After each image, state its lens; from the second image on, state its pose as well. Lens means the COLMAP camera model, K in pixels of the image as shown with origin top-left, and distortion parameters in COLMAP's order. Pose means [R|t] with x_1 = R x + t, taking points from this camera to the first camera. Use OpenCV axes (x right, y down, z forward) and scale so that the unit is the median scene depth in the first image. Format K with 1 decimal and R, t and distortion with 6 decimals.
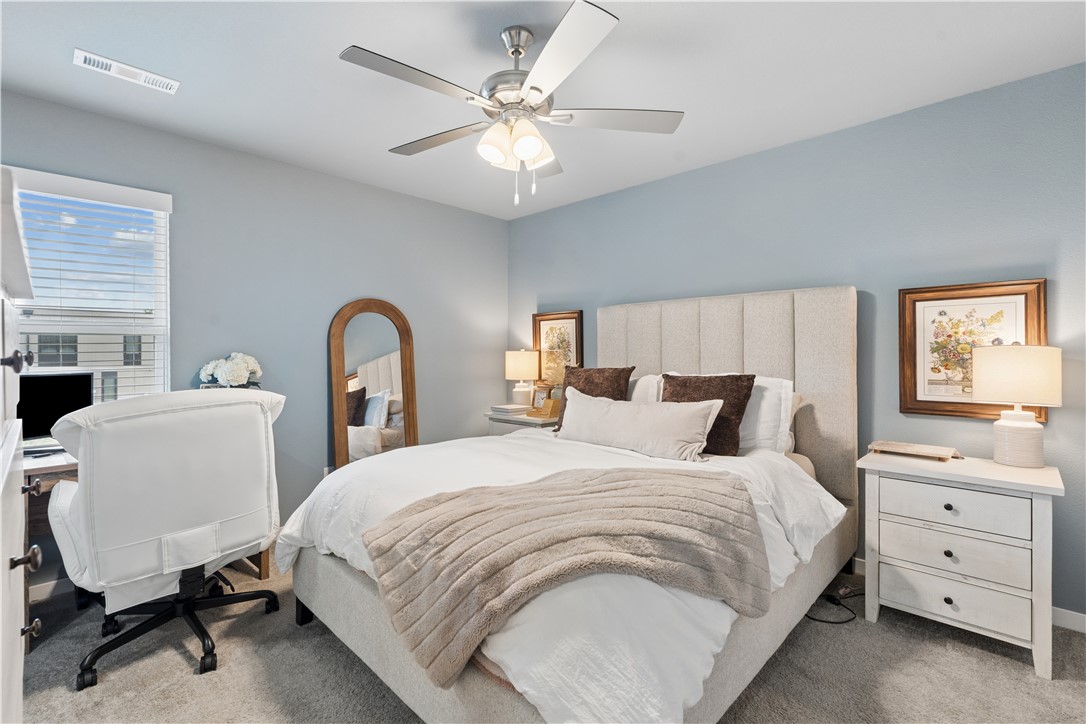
lens RADIAL K [[491.7, 0, 545.5], [0, 491.7, 351.7], [0, 0, 1]] dist [-0.001152, 0.000508]
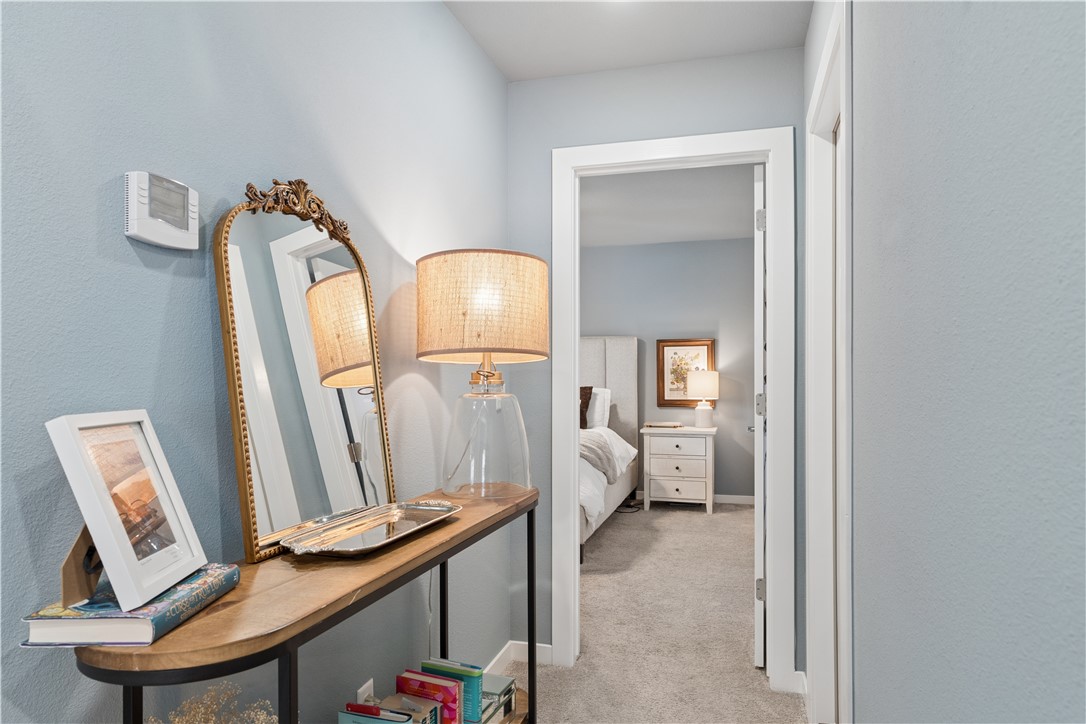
lens RADIAL K [[731.7, 0, 543.0], [0, 731.7, 362.0], [0, 0, 1]] dist [-0.000580, -0.000114]
pose [[0.882295, 0.006553, 0.470652, -1.022644], [0.000017, 0.999903, -0.013954, -0.005581], [-0.470698, 0.012320, 0.882209, -1.315108]]
